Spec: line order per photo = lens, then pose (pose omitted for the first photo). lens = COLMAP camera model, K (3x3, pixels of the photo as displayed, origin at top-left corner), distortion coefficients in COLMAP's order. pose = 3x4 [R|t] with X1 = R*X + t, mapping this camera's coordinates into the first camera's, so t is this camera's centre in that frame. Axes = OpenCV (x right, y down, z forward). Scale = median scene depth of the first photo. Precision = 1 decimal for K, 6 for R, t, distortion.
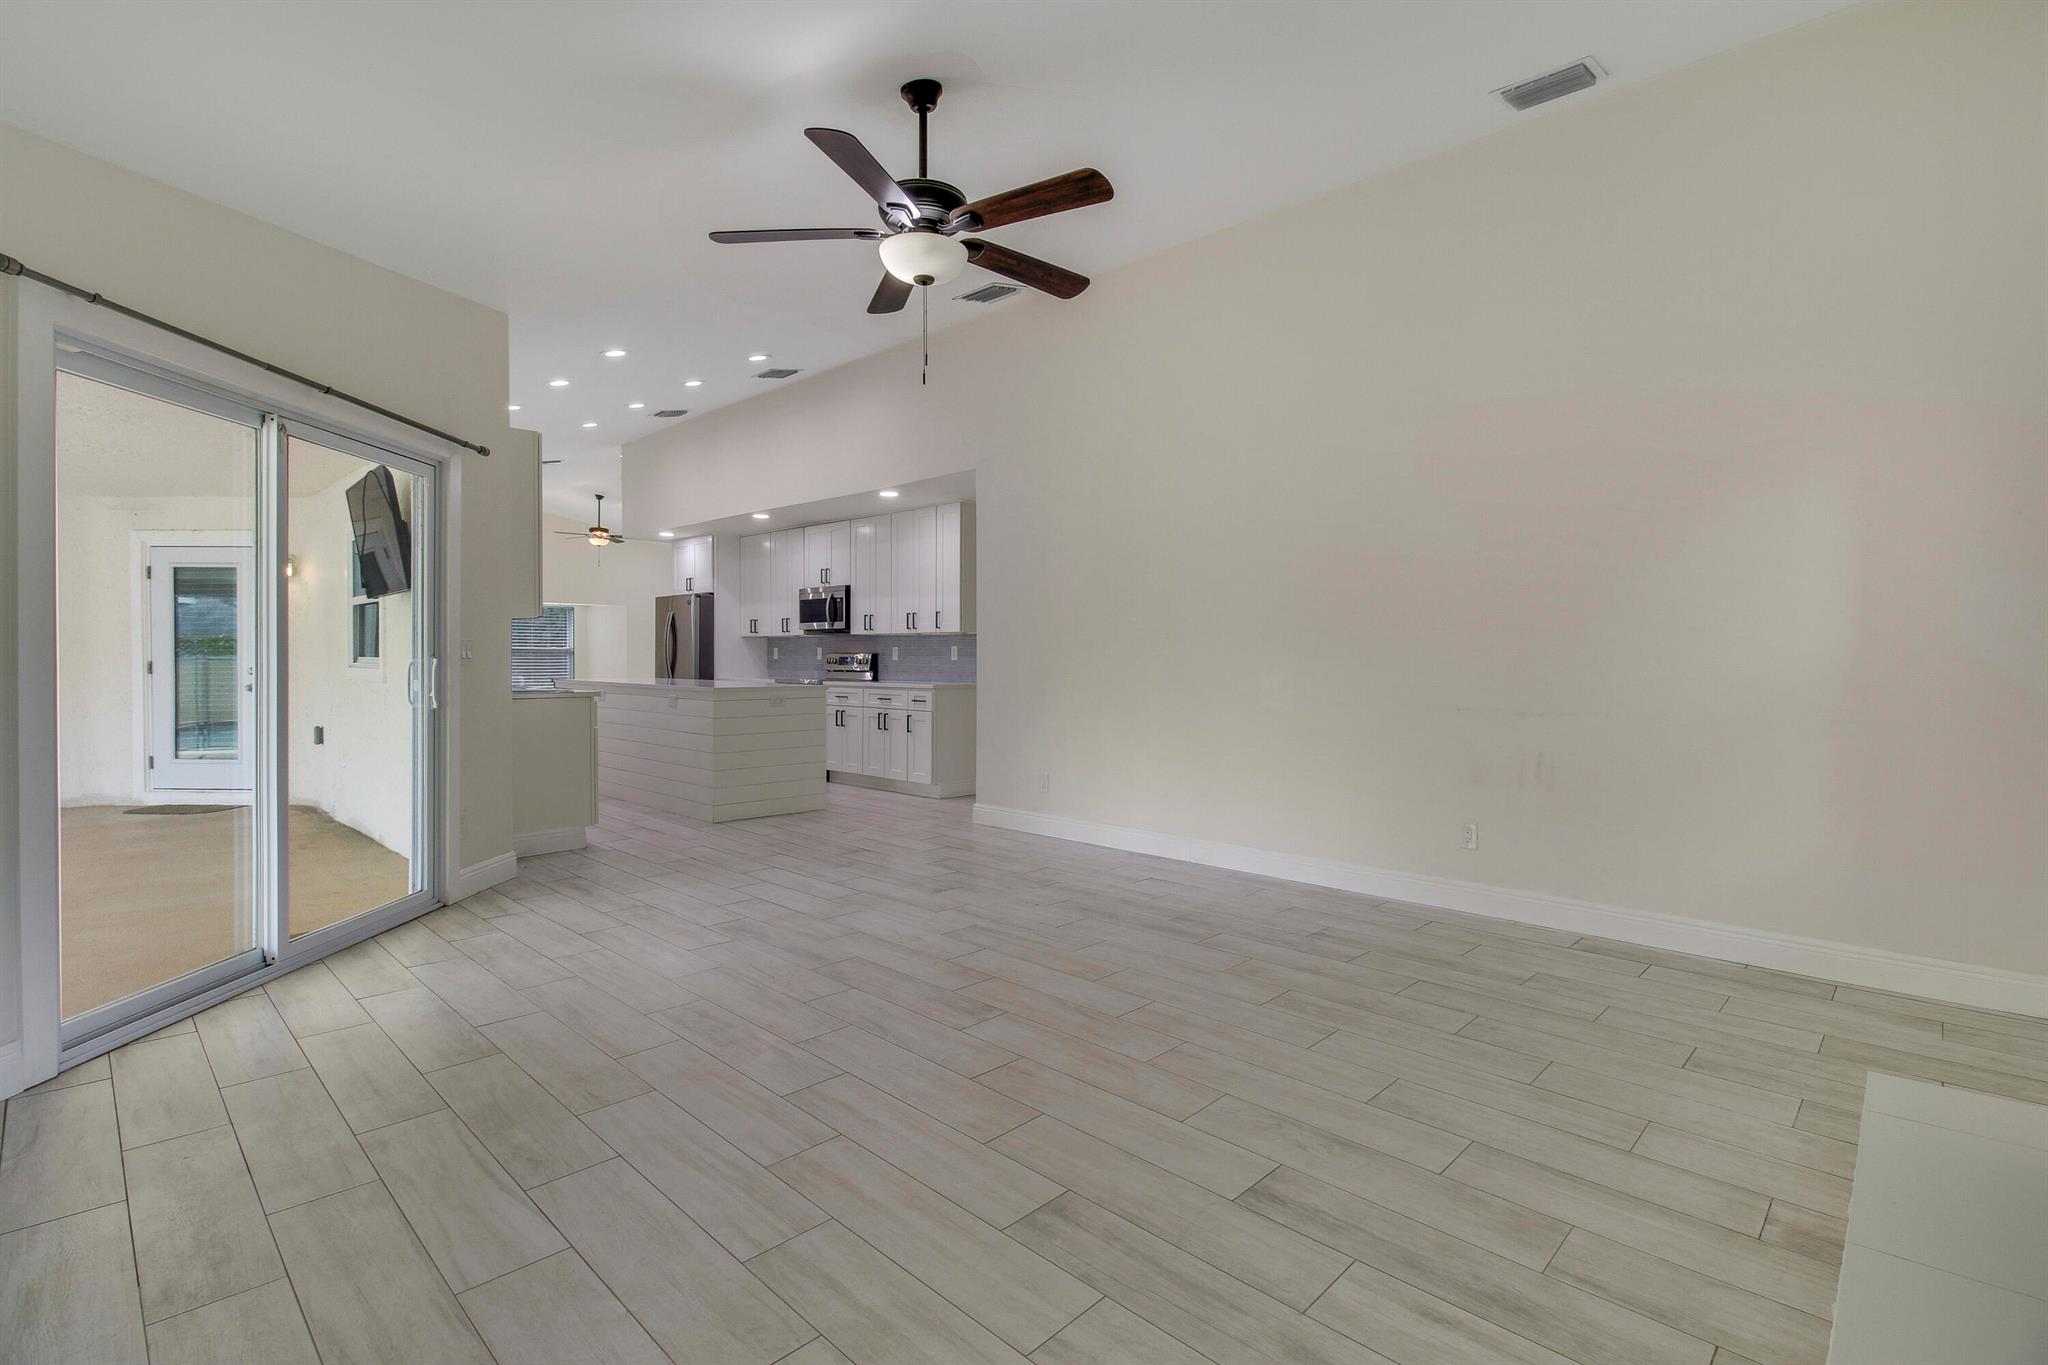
lens RADIAL K [[994.5, 0, 1048.5], [0, 994.5, 671.9], [0, 0, 1]] dist [0.001562, -0.012475]
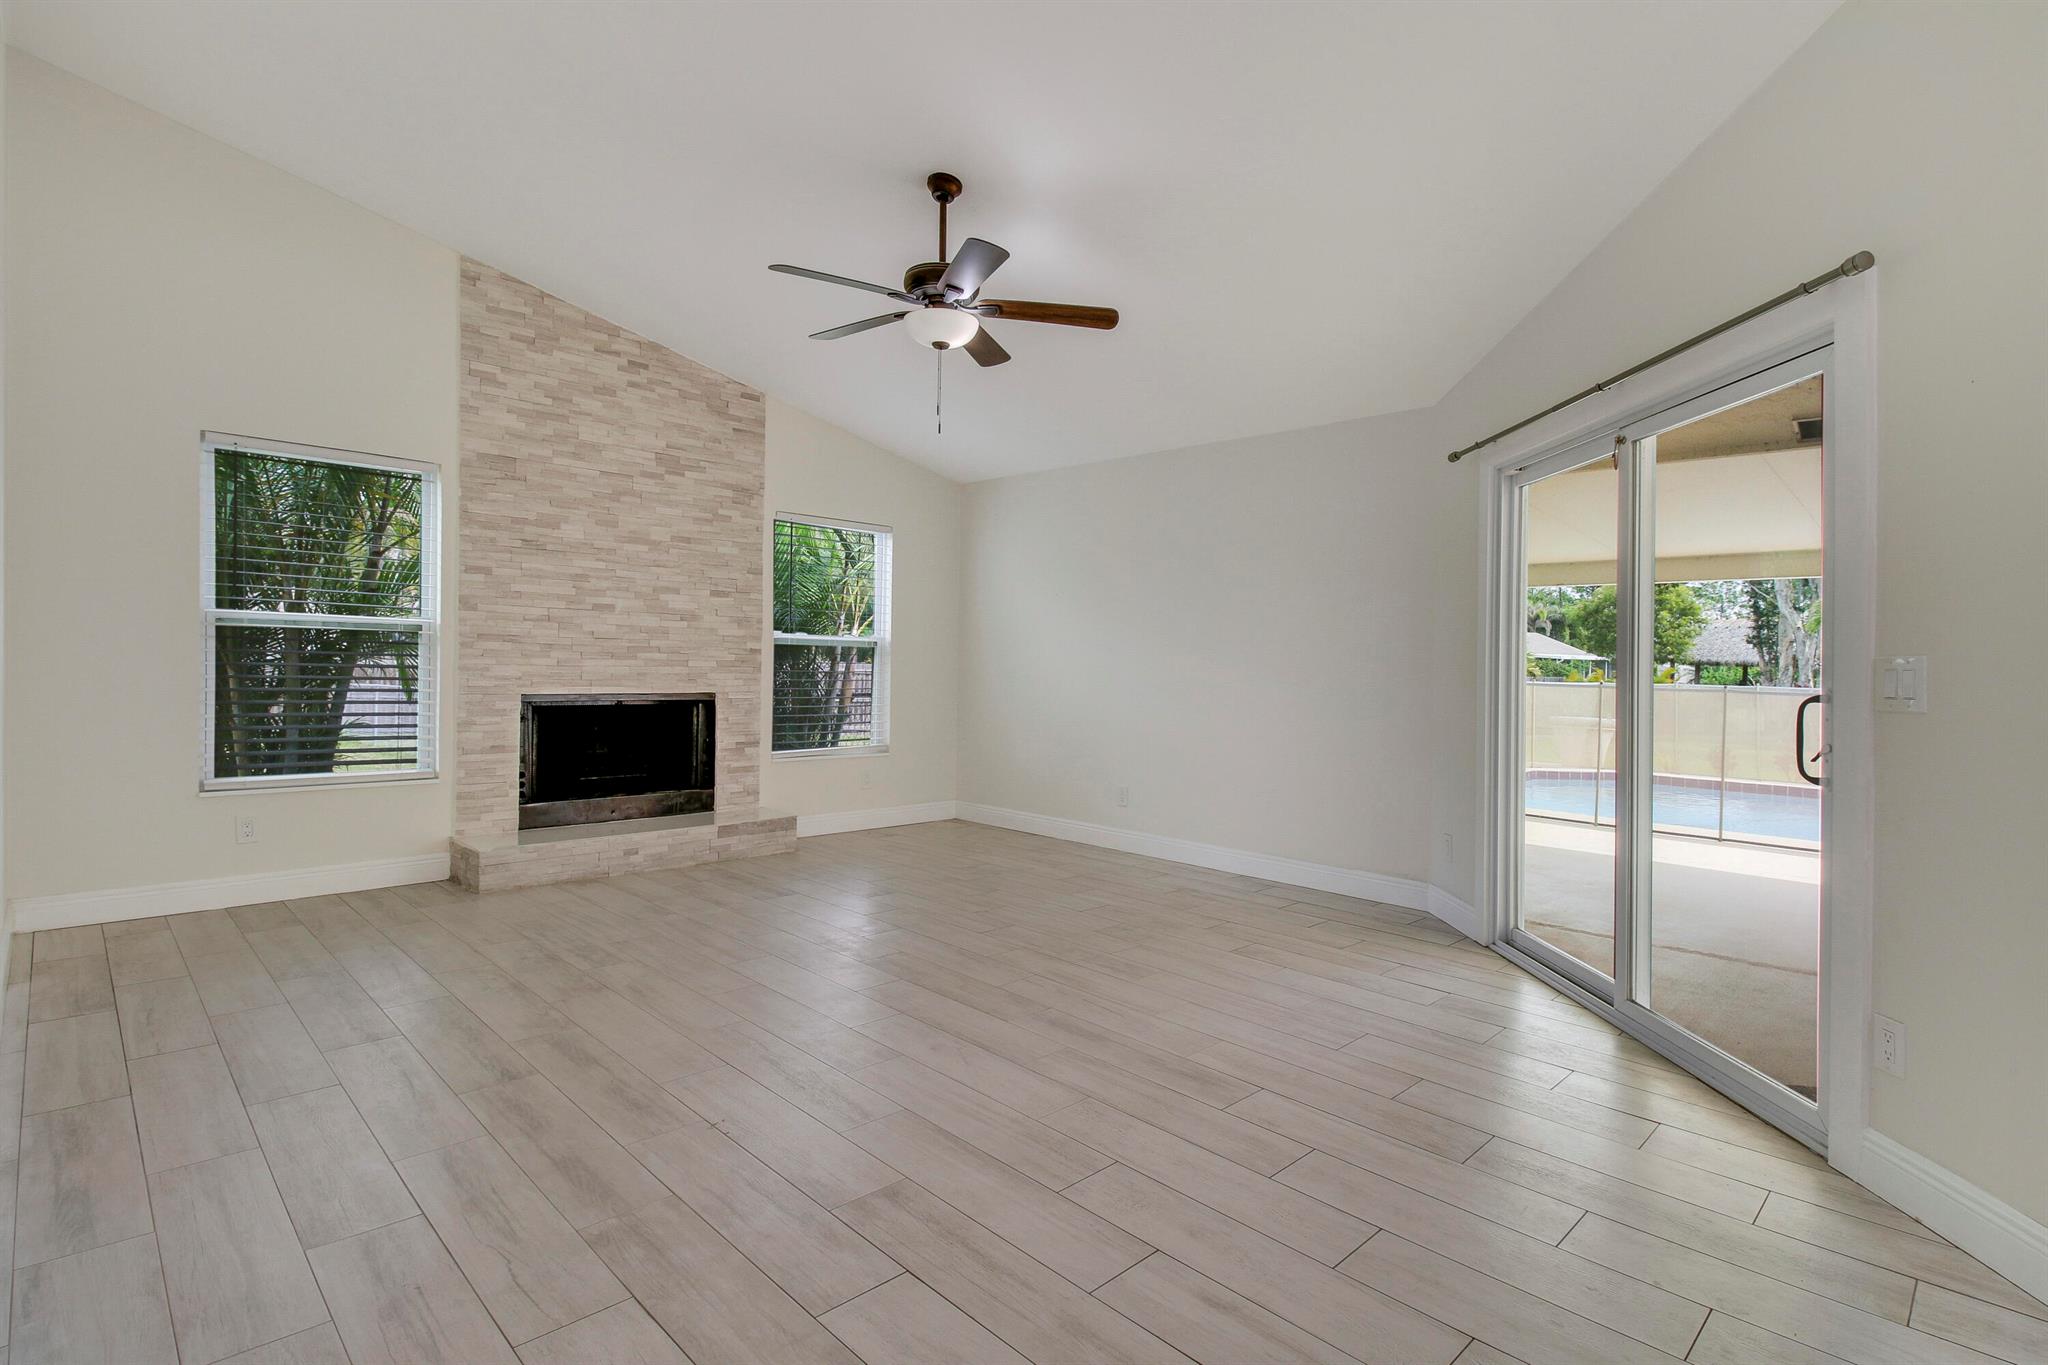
lens RADIAL K [[994.5, 0, 1048.5], [0, 994.5, 671.9], [0, 0, 1]] dist [0.001562, -0.012475]
pose [[-0.999545, -0.027802, 0.011663, -0.248118], [-0.027491, 0.999285, 0.025970, -0.035714], [-0.012377, 0.025638, -0.999595, 1.987605]]
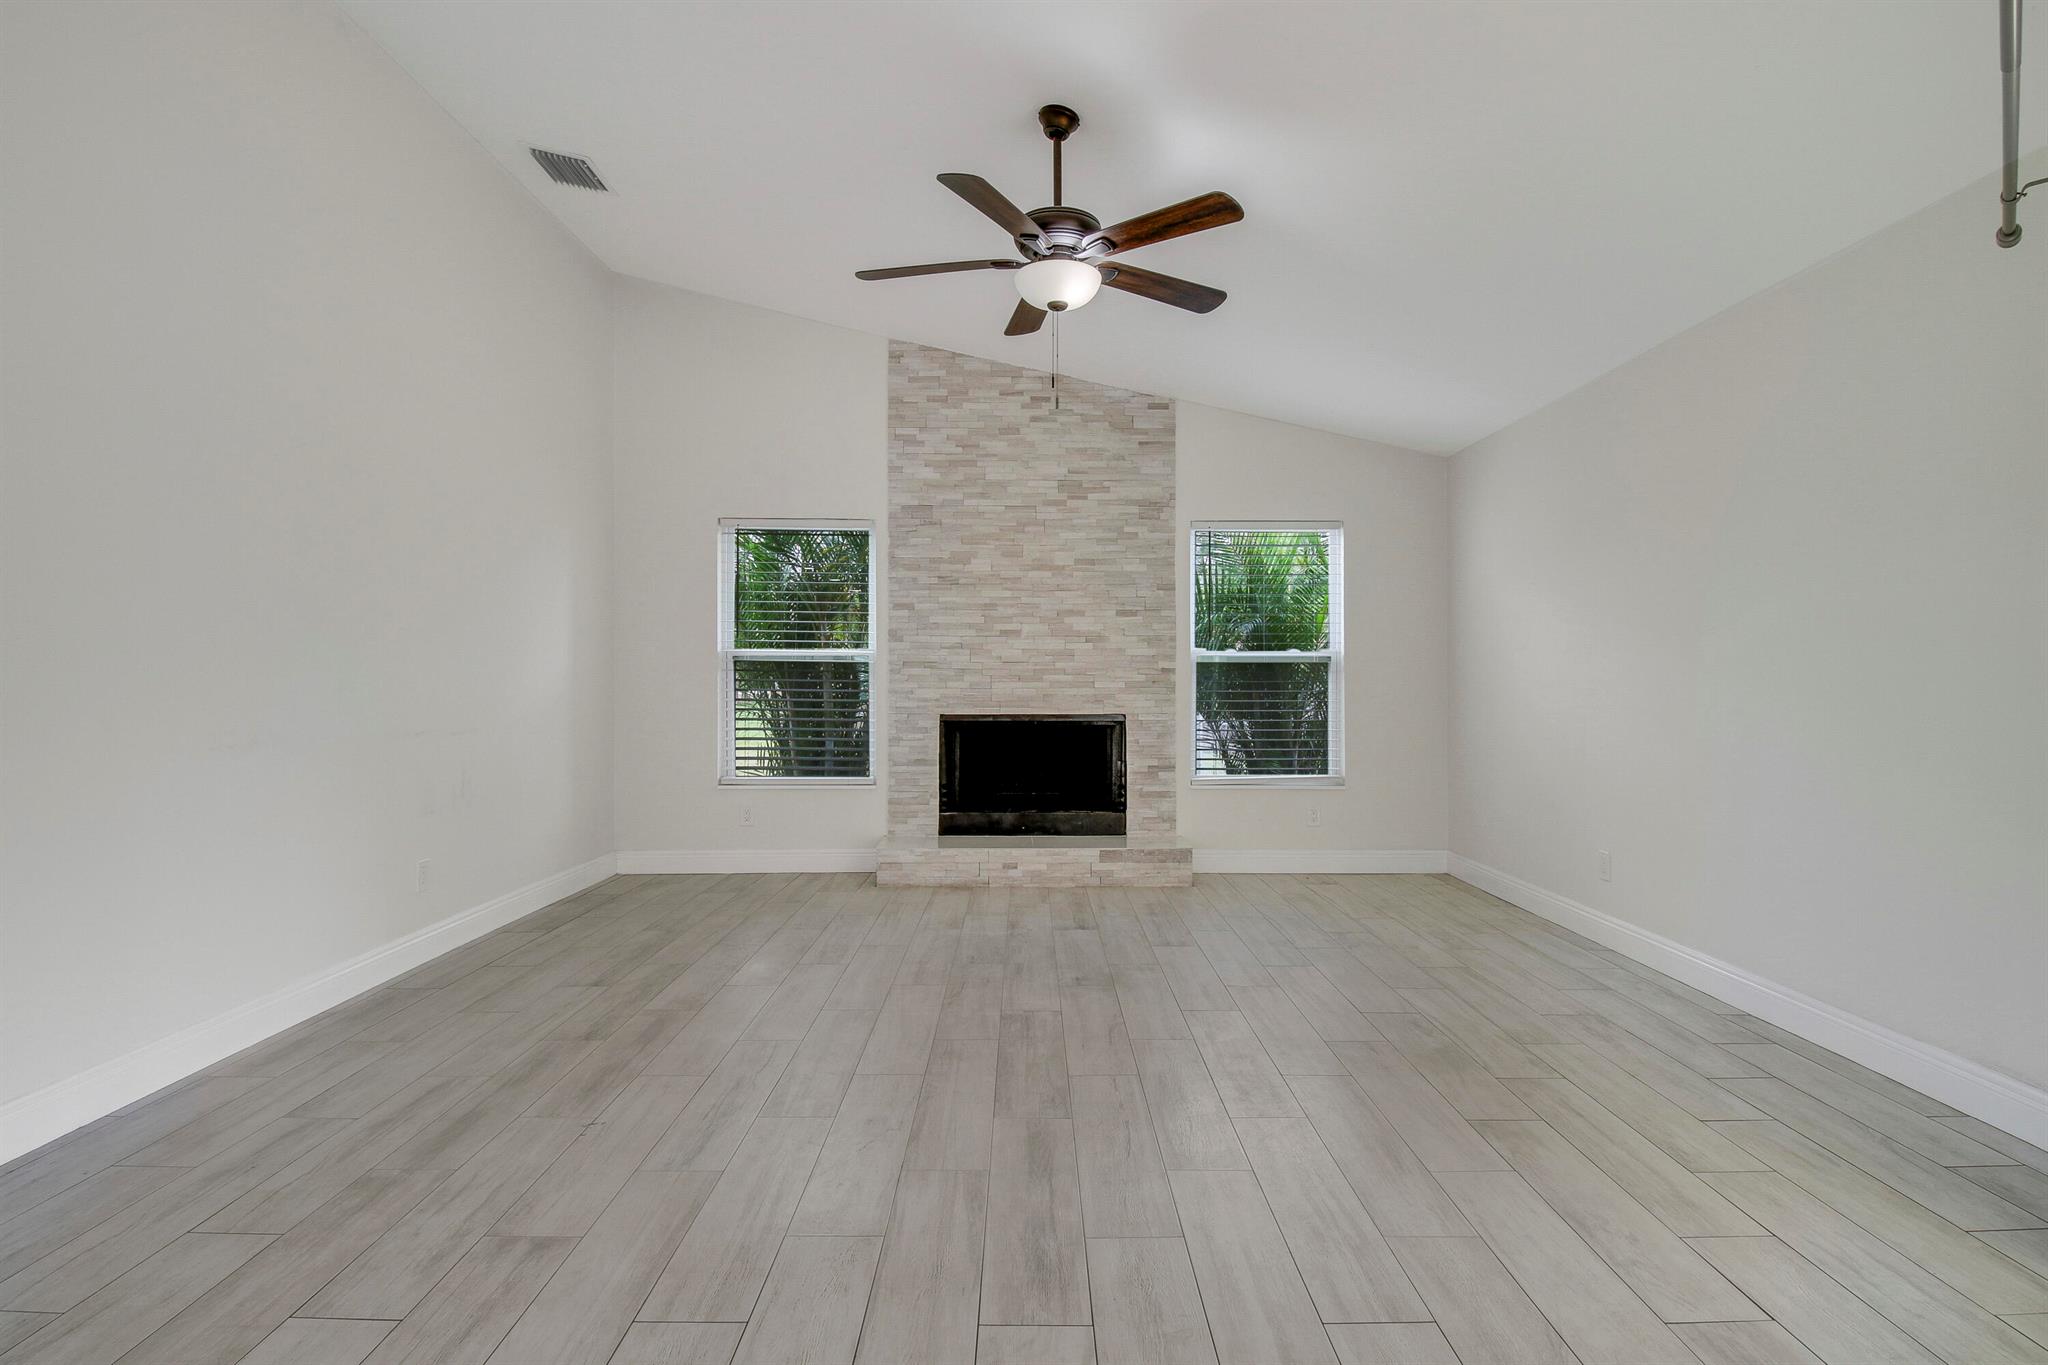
lens RADIAL K [[1007.8, 0, 1028.8], [0, 1007.8, 679.5], [0, 0, 1]] dist [0.002622, -0.012575]
pose [[-0.702374, -0.008708, 0.711755, -0.759875], [0.006535, 0.999804, 0.018682, -0.030876], [-0.711778, 0.017773, -0.702180, 1.587032]]
